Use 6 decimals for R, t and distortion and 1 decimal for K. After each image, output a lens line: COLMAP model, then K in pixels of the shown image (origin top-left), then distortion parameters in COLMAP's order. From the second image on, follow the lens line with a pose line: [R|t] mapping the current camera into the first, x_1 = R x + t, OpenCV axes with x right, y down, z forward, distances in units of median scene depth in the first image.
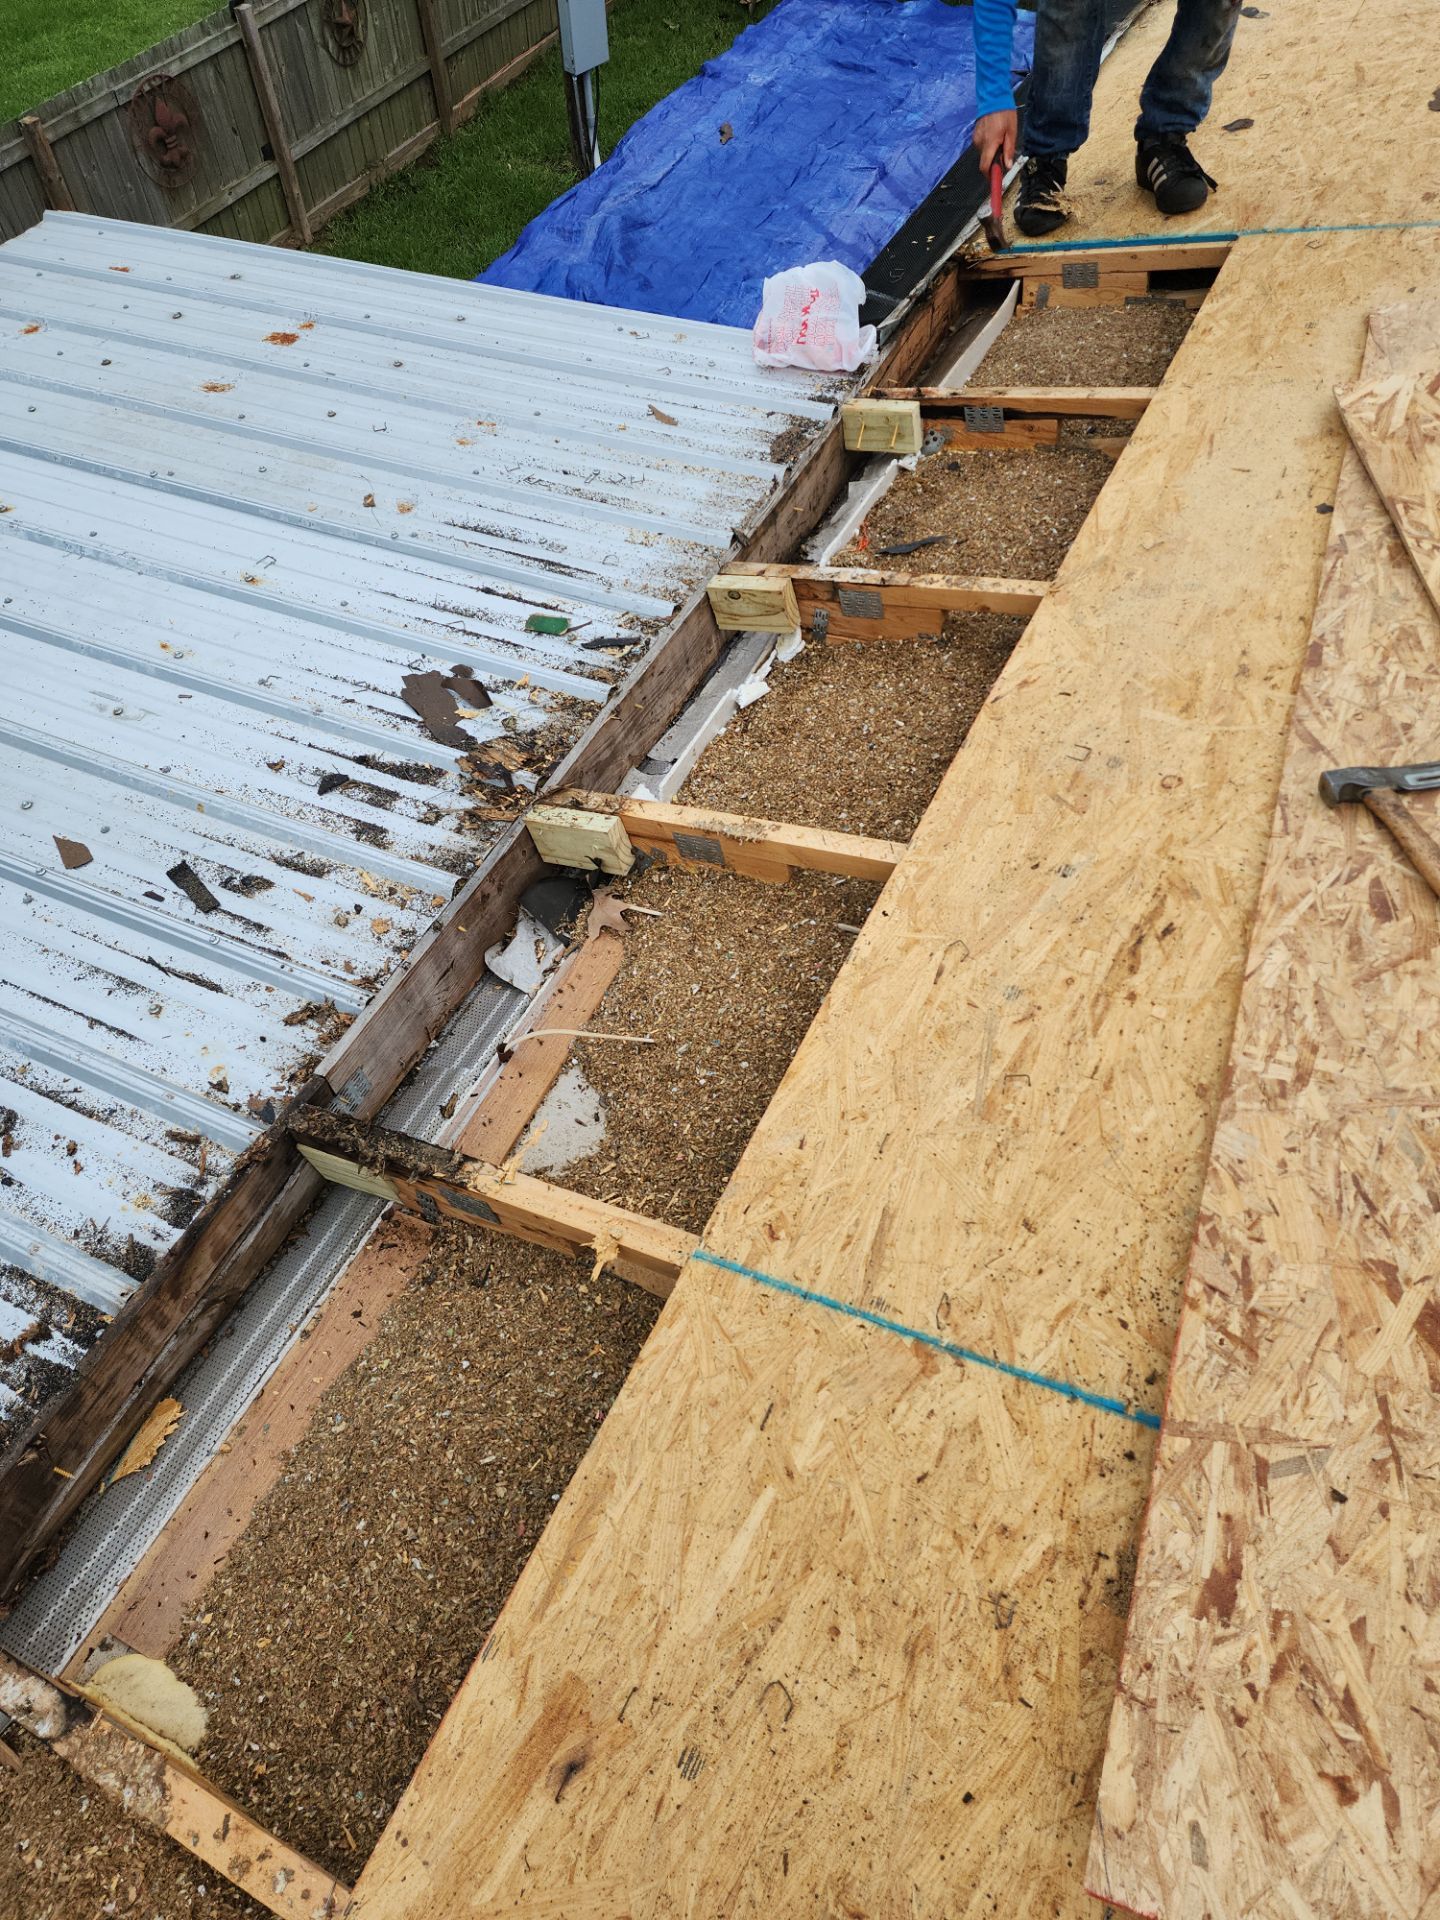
lens RADIAL K [[1350.5, 0, 720.0], [0, 1350.5, 960.0], [0, 0, 1]] dist [0.051491, -0.058789]
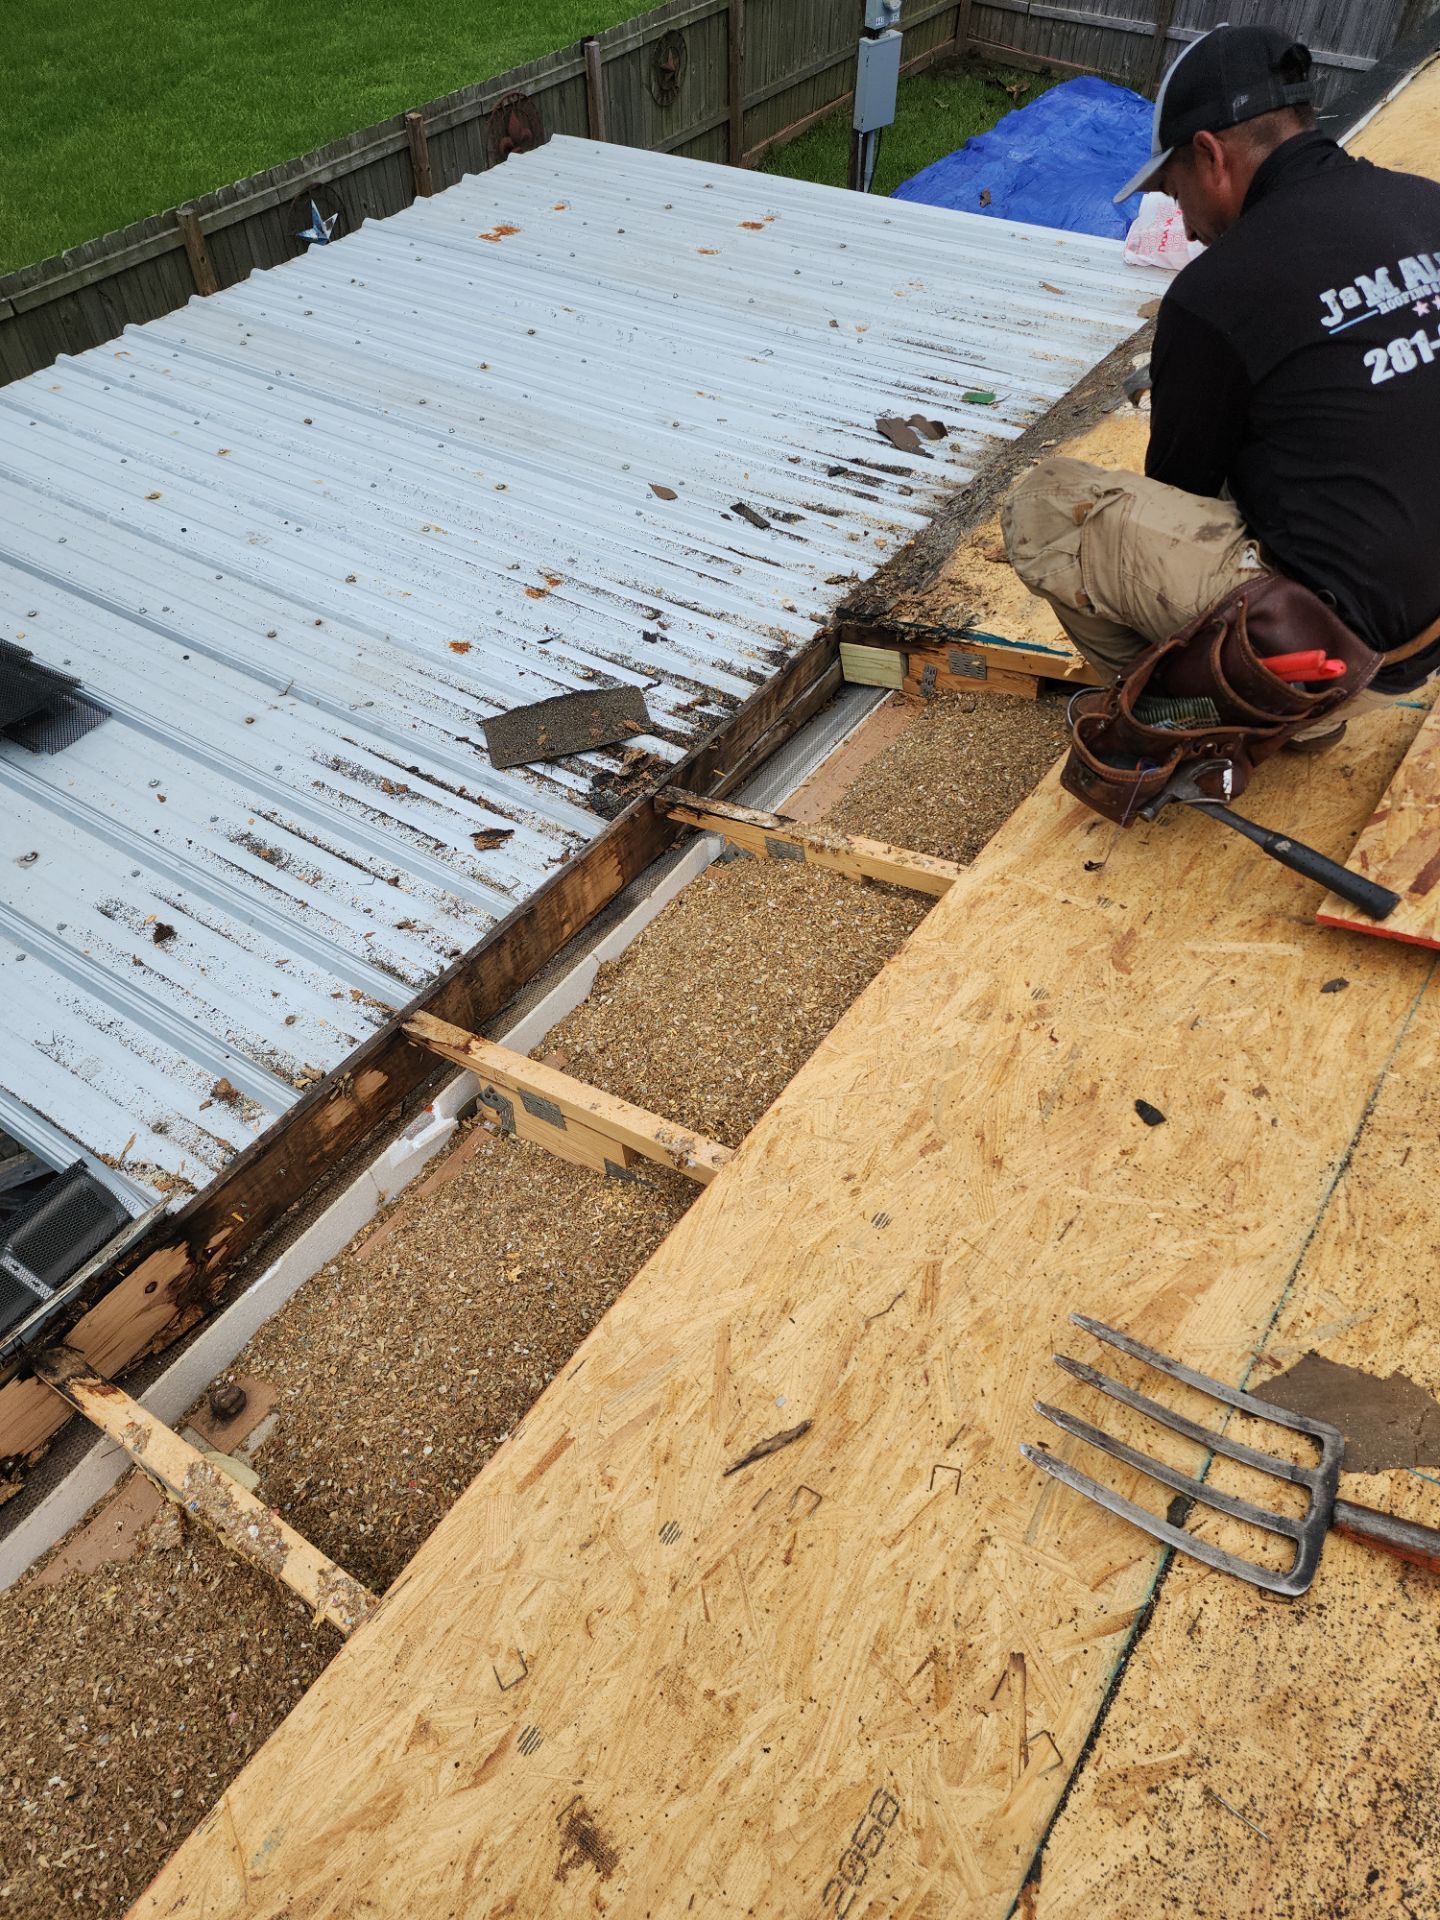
lens RADIAL K [[1315.2, 0, 707.4], [0, 1315.2, 1002.3], [0, 0, 1]] dist [0.086027, -0.100426]
pose [[0.987486, 0.138336, -0.075725, -0.057876], [-0.140194, 0.989927, -0.019773, 0.119022], [0.072227, 0.030142, 0.996933, -0.103616]]
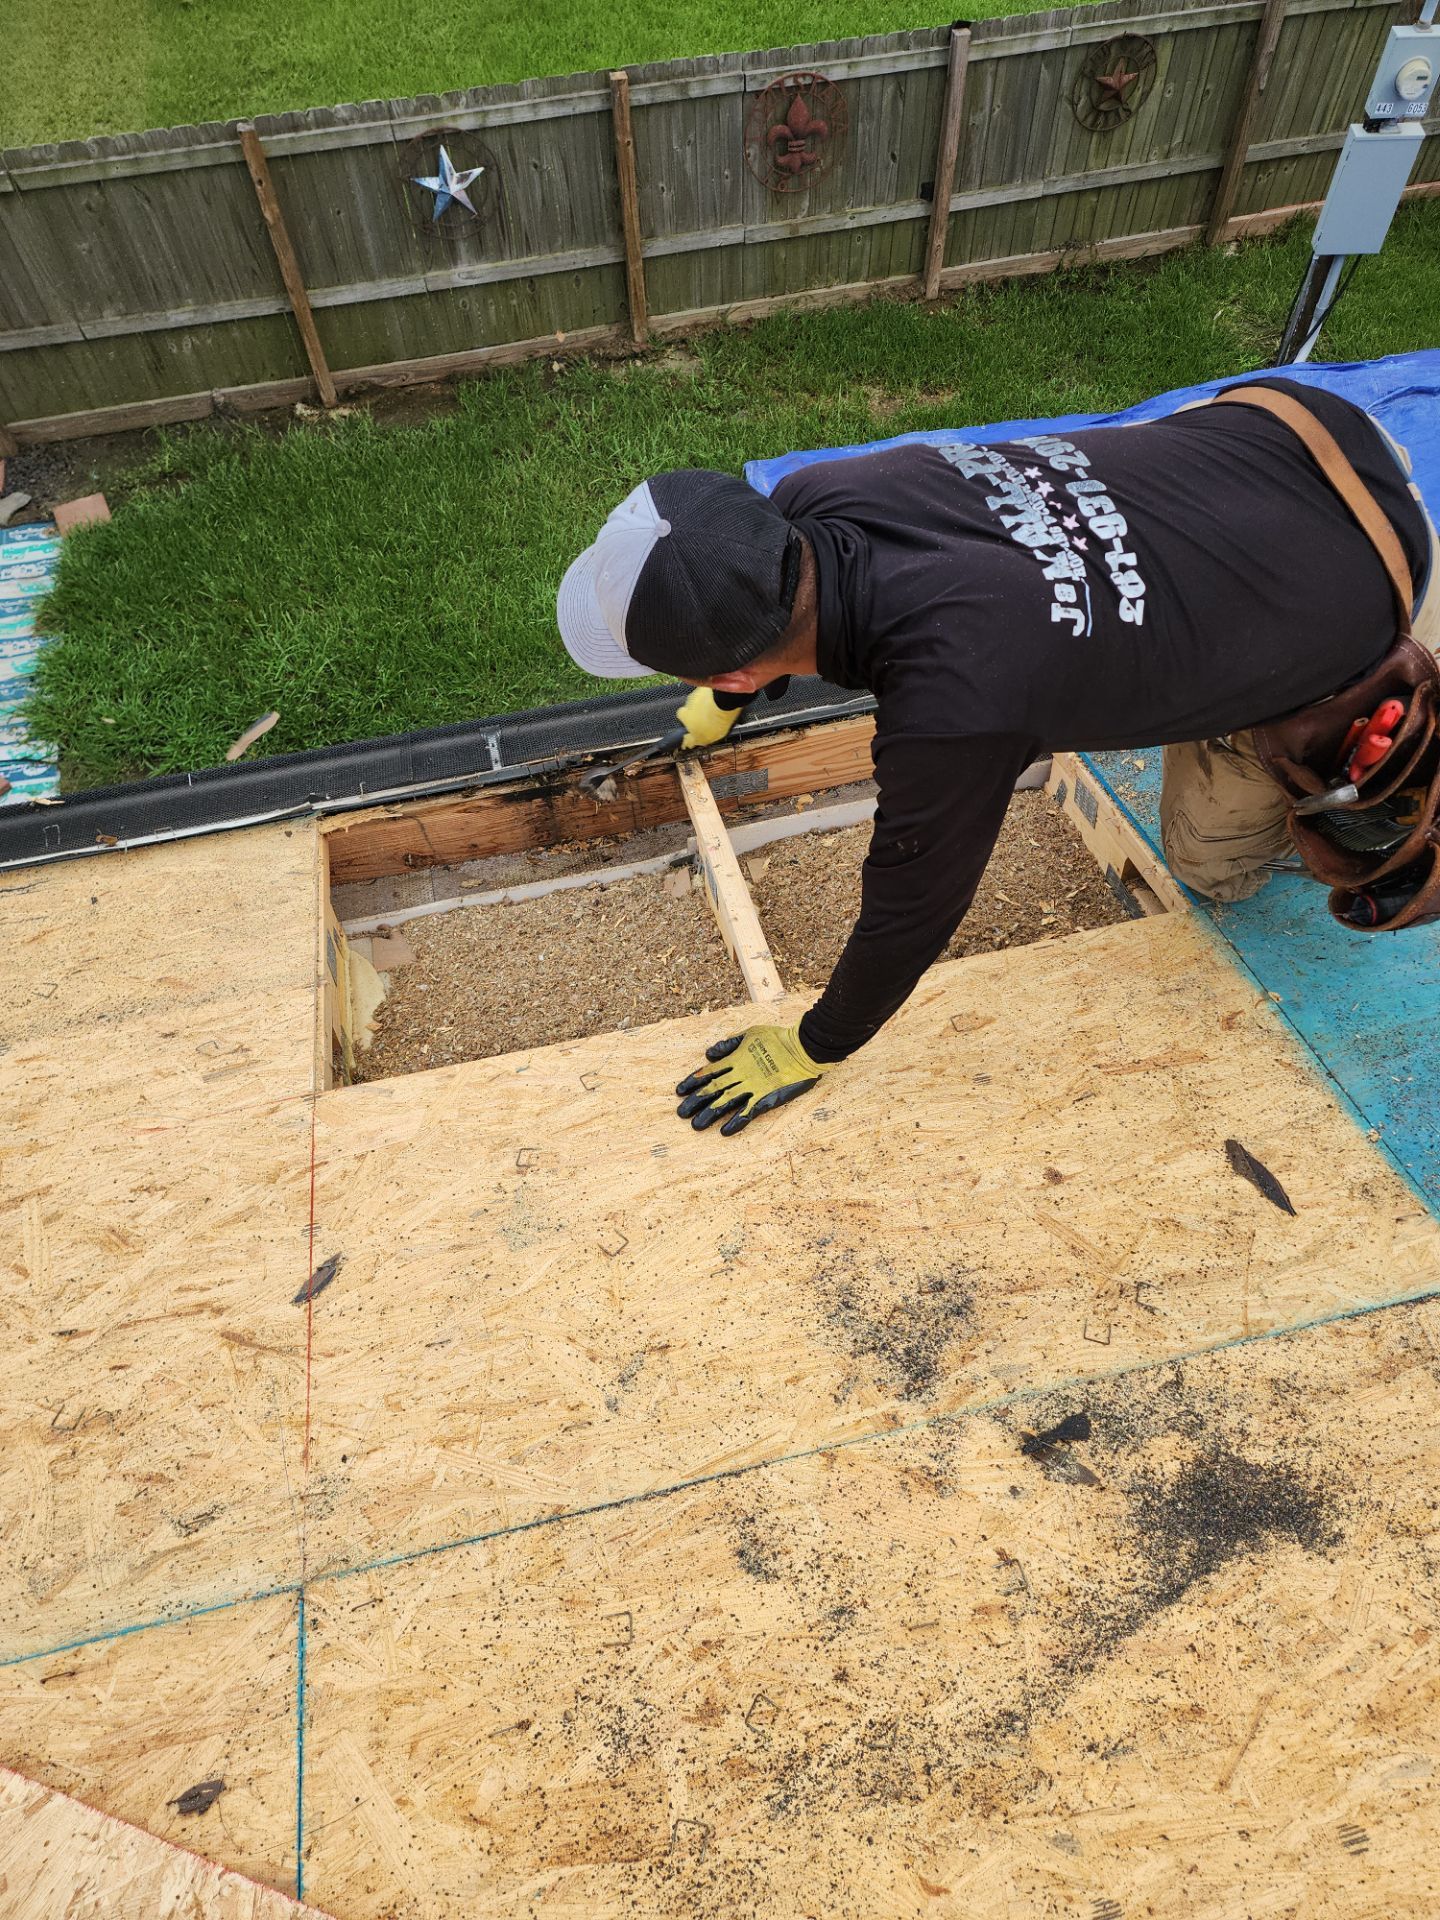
lens RADIAL K [[1350.5, 0, 720.0], [0, 1350.5, 960.0], [0, 0, 1]] dist [0.051491, -0.058789]
pose [[0.638210, 0.639731, -0.428291, 0.306372], [-0.603609, 0.761114, 0.237406, -0.385963], [0.477854, 0.107006, 0.871898, 0.255141]]
